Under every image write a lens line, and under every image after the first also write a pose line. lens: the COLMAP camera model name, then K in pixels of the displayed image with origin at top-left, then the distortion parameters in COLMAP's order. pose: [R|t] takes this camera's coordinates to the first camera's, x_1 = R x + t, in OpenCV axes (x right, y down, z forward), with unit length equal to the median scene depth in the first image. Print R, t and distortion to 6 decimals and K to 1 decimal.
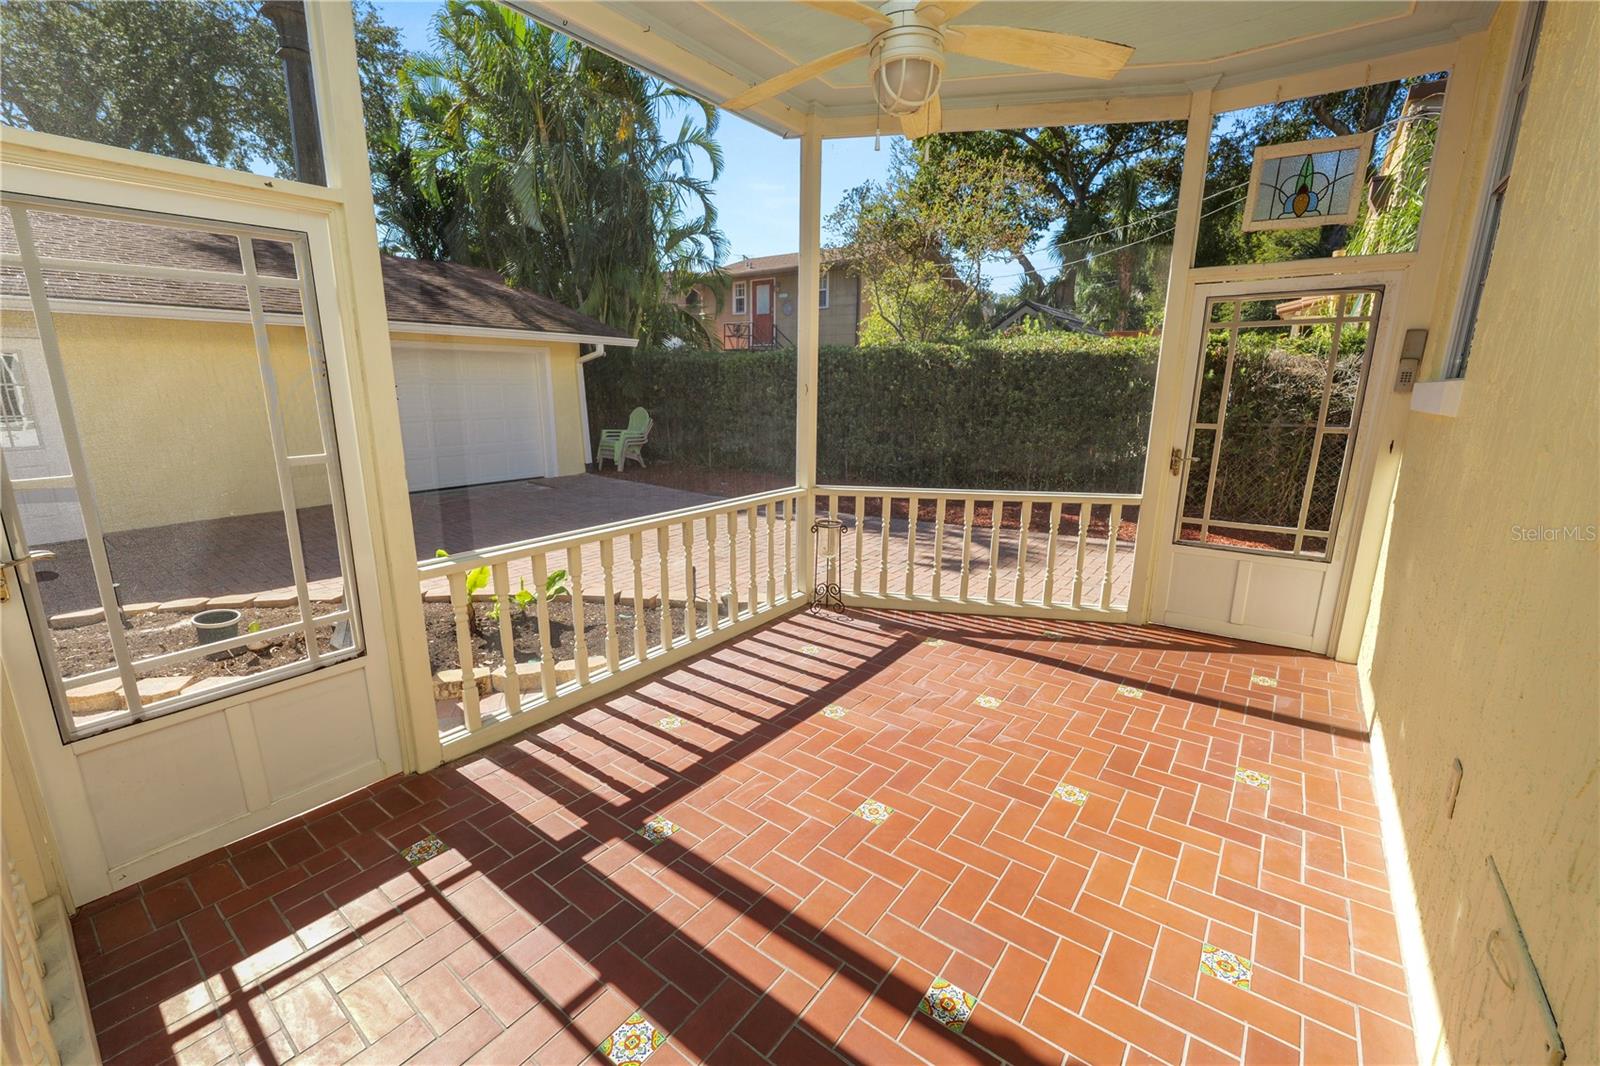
lens RADIAL K [[651.2, 0, 796.6], [0, 651.2, 532.1], [0, 0, 1]] dist [-0.002220, 0.000629]
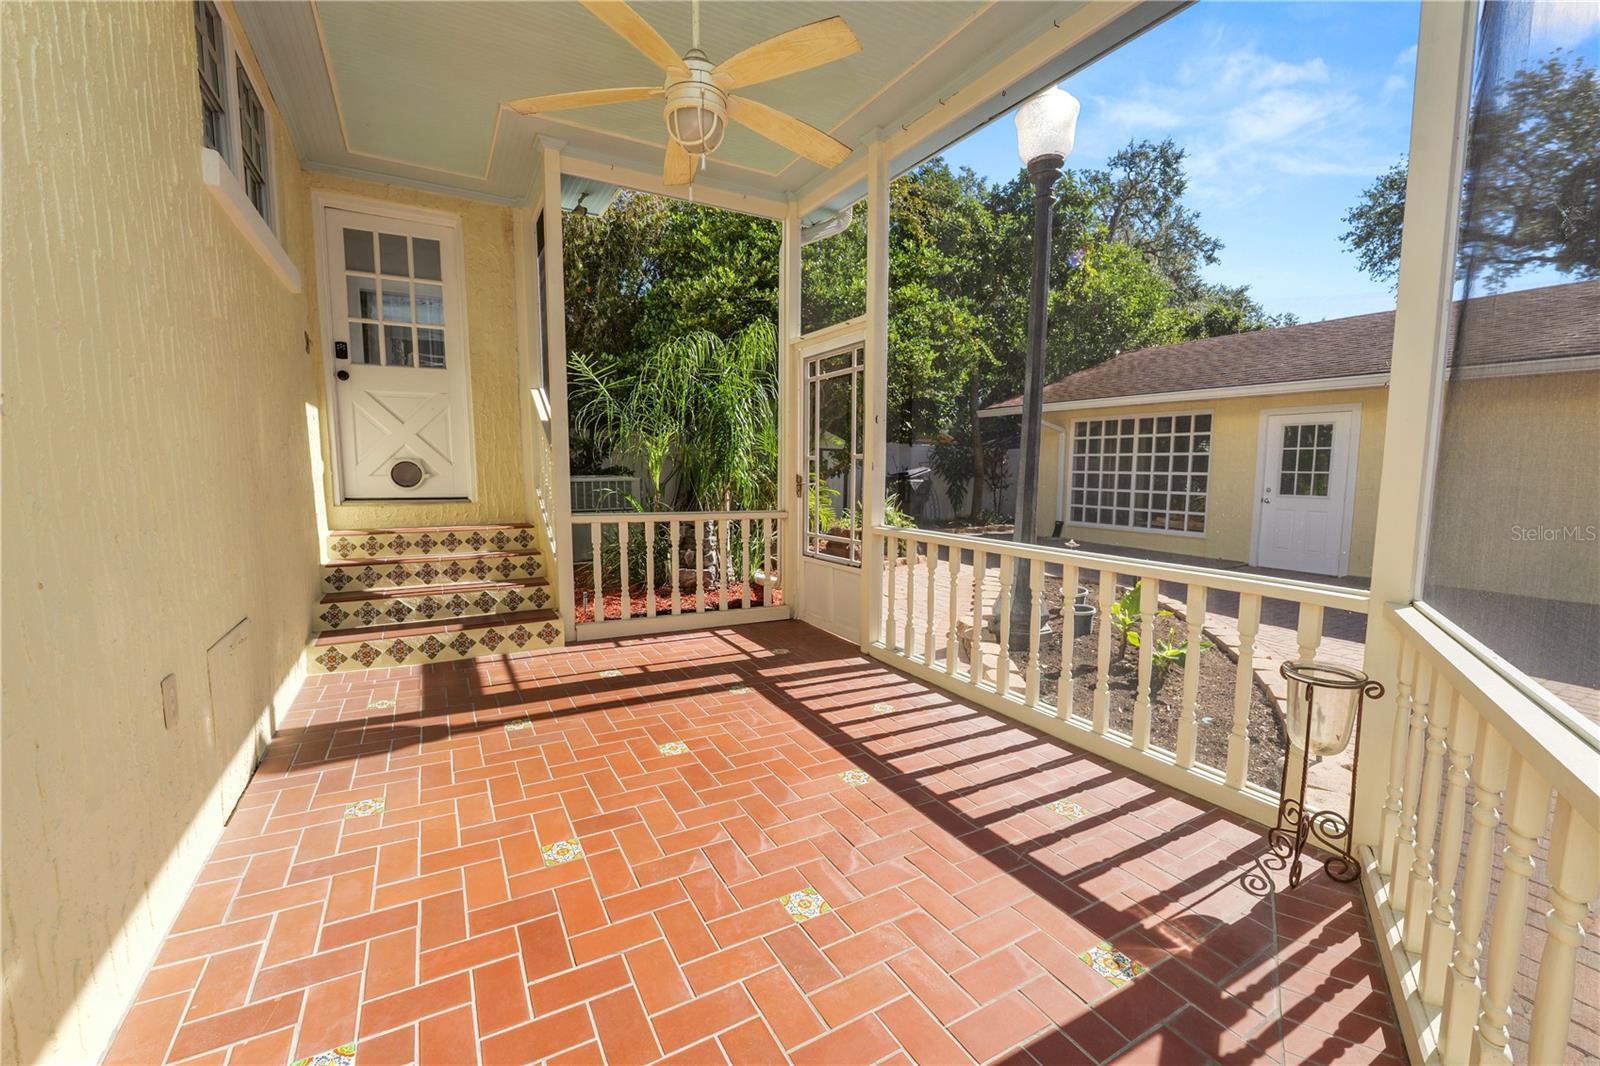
lens RADIAL K [[651.2, 0, 798.3], [0, 651.2, 535.0], [0, 0, 1]] dist [-0.002220, 0.000629]
pose [[-0.390911, 0.087150, -0.916294, 0.812633], [-0.215916, 0.959046, 0.183331, -0.148816], [0.894745, 0.269508, -0.356084, 1.158422]]
